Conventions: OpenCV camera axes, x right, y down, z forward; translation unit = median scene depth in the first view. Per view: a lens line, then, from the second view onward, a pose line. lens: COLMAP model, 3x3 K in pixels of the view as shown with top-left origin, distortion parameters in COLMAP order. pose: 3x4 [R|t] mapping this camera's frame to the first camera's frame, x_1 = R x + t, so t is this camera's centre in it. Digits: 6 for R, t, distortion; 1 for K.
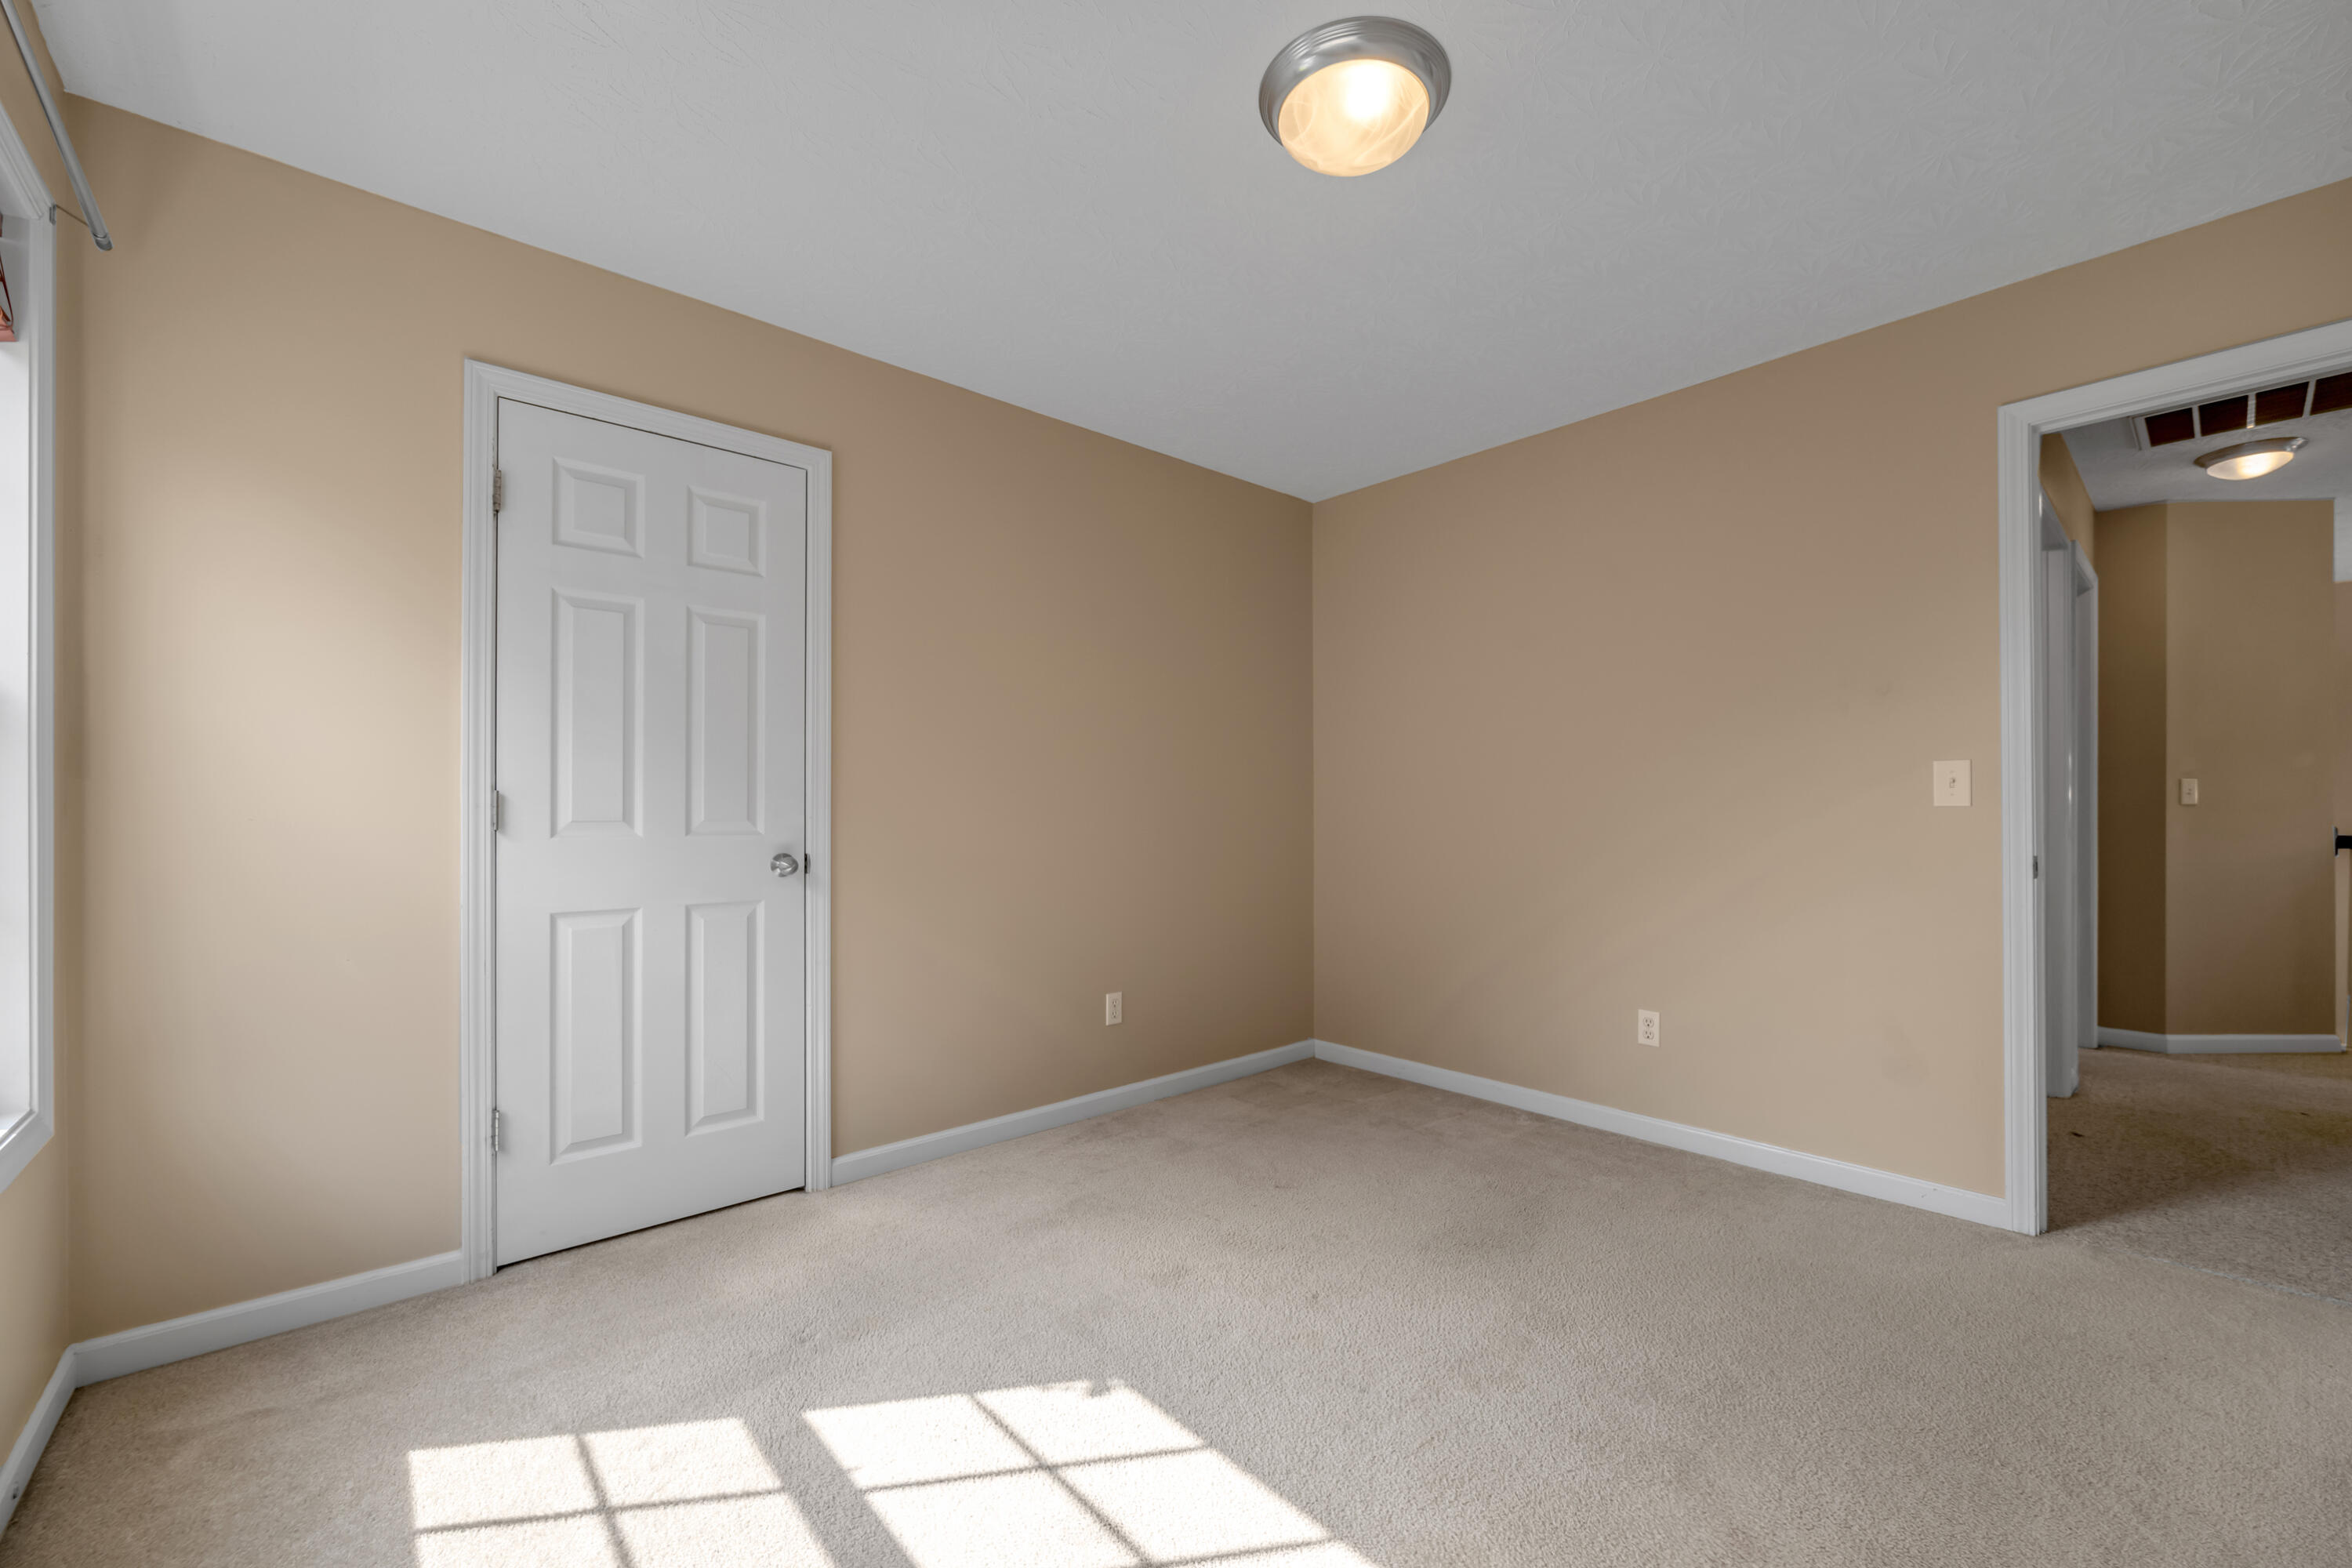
lens RADIAL K [[949.9, 0, 1195.2], [0, 949.9, 798.6], [0, 0, 1]] dist [-0.002374, -0.000062]
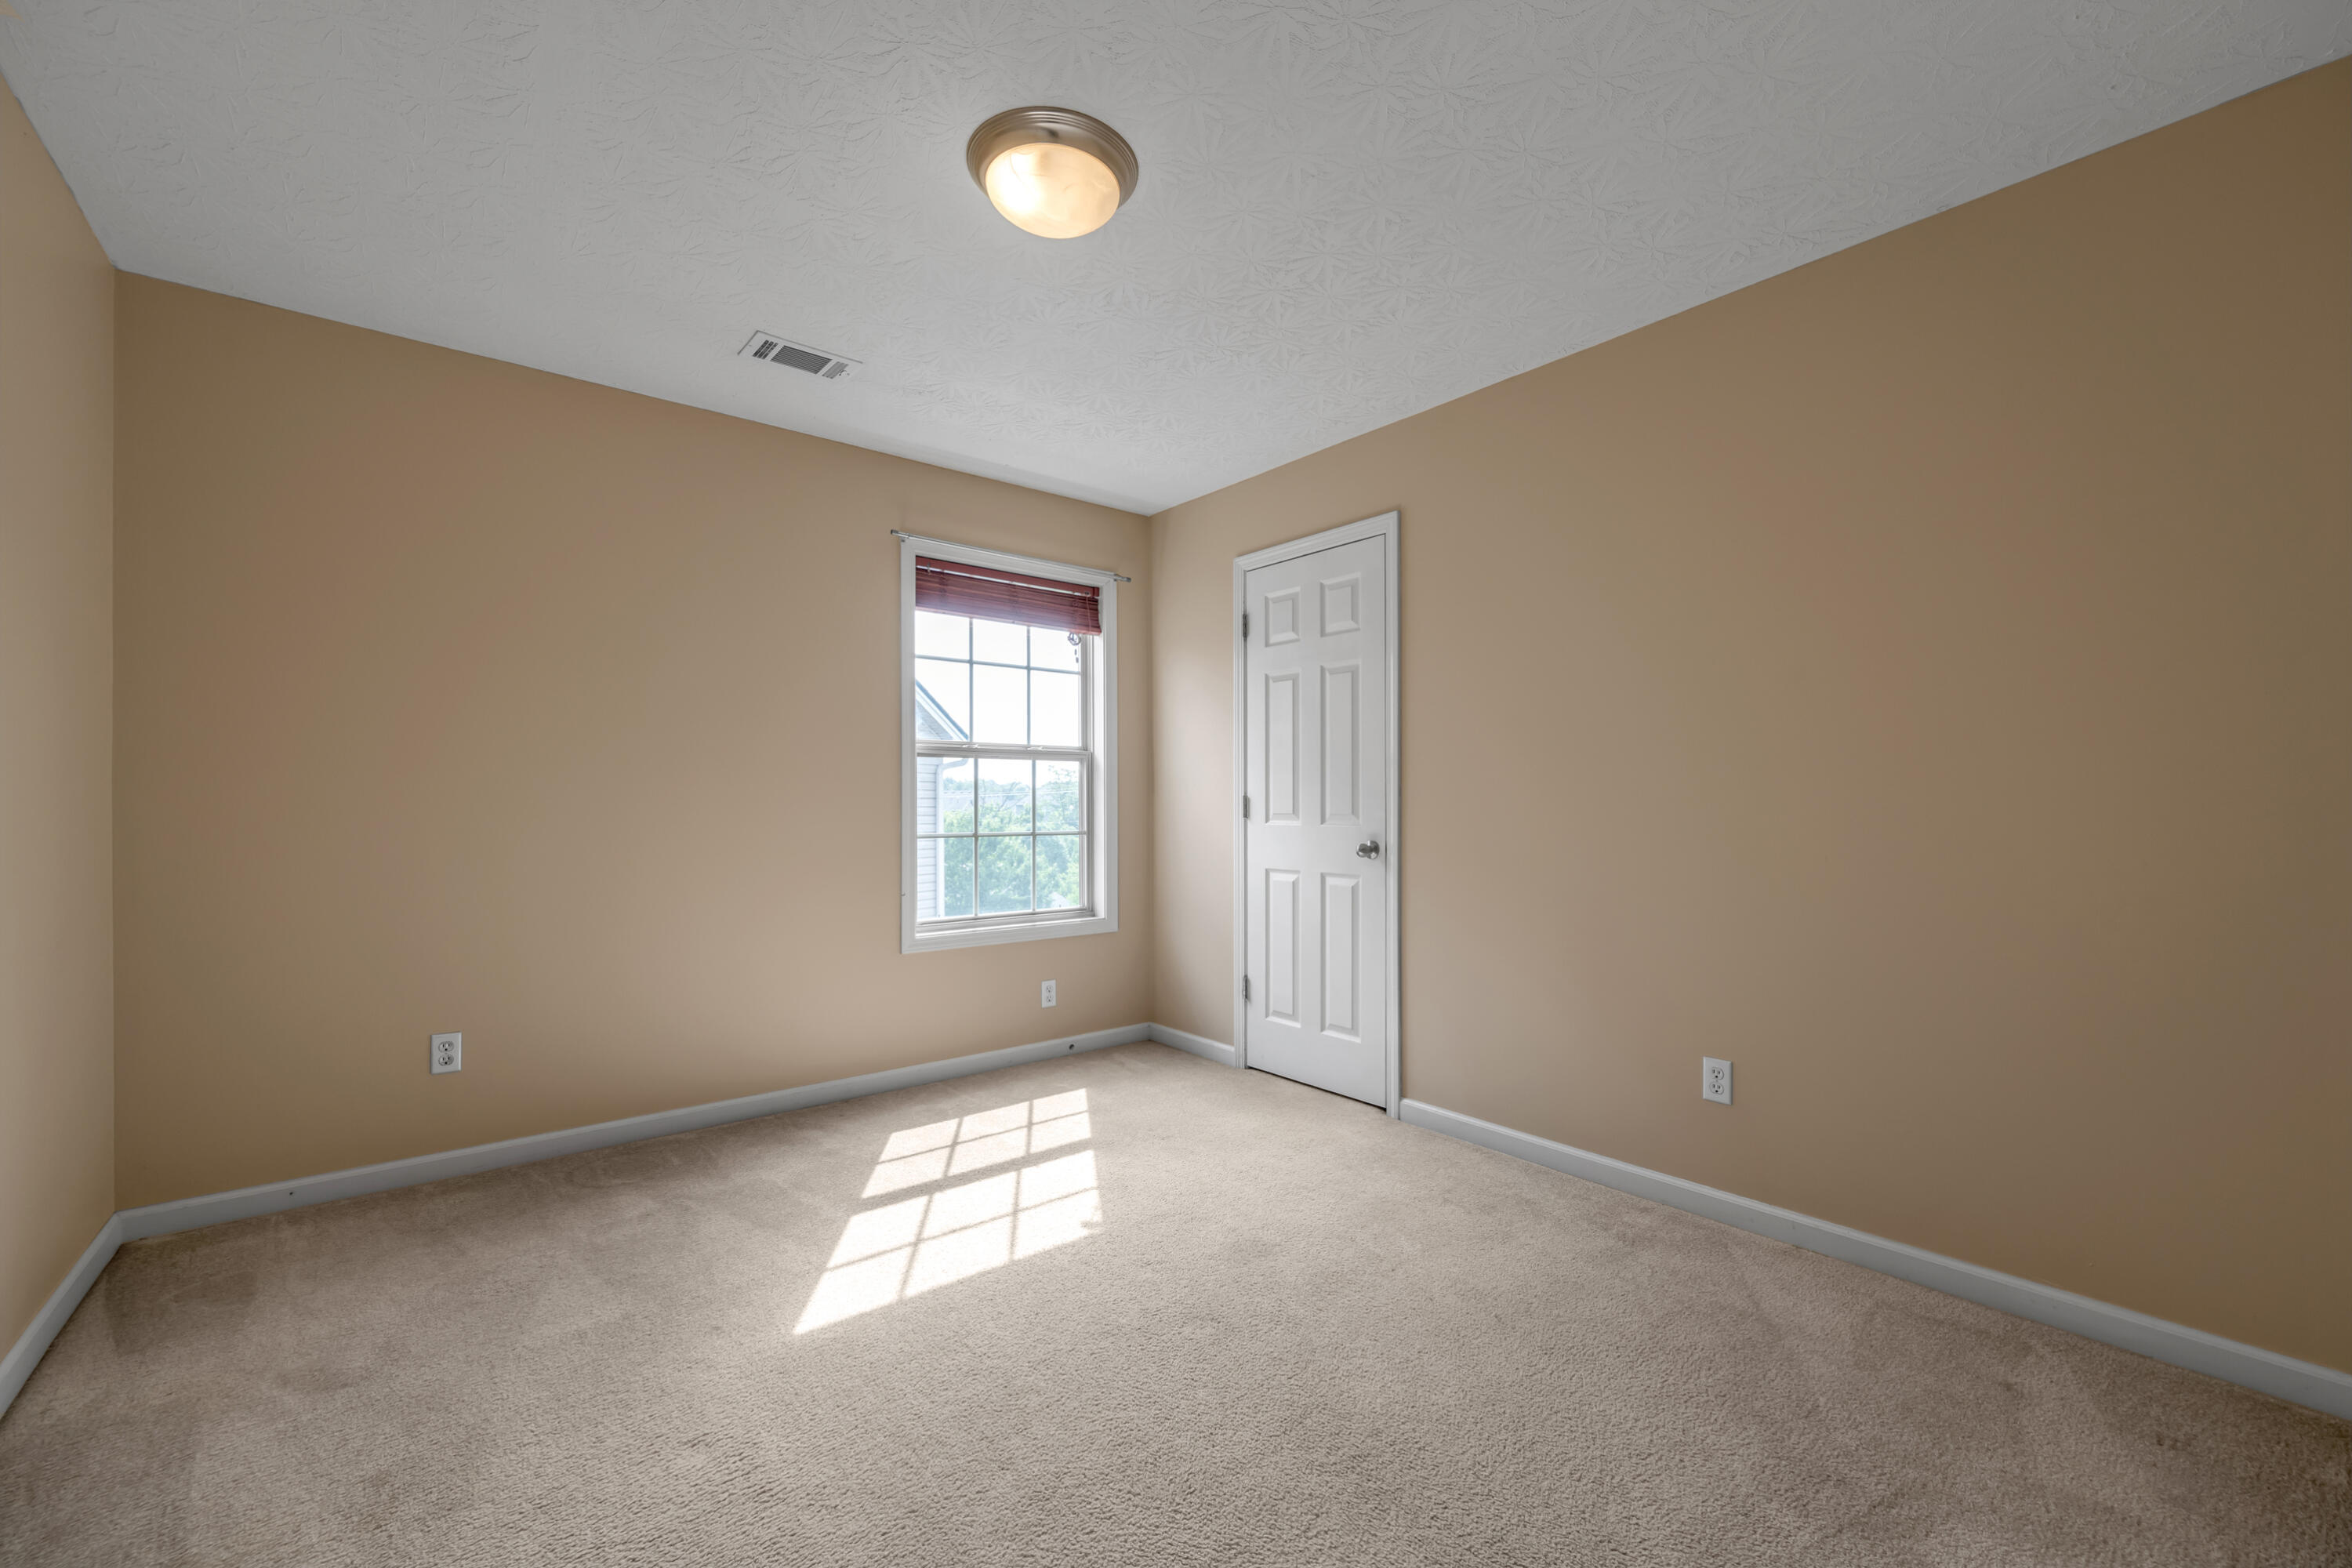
lens RADIAL K [[949.9, 0, 1195.2], [0, 949.9, 798.6], [0, 0, 1]] dist [-0.002374, -0.000062]
pose [[-0.030117, -0.001427, -0.999545, 1.019370], [0.006102, 0.999980, -0.001611, 0.000532], [0.999528, -0.006148, -0.030108, 0.949223]]
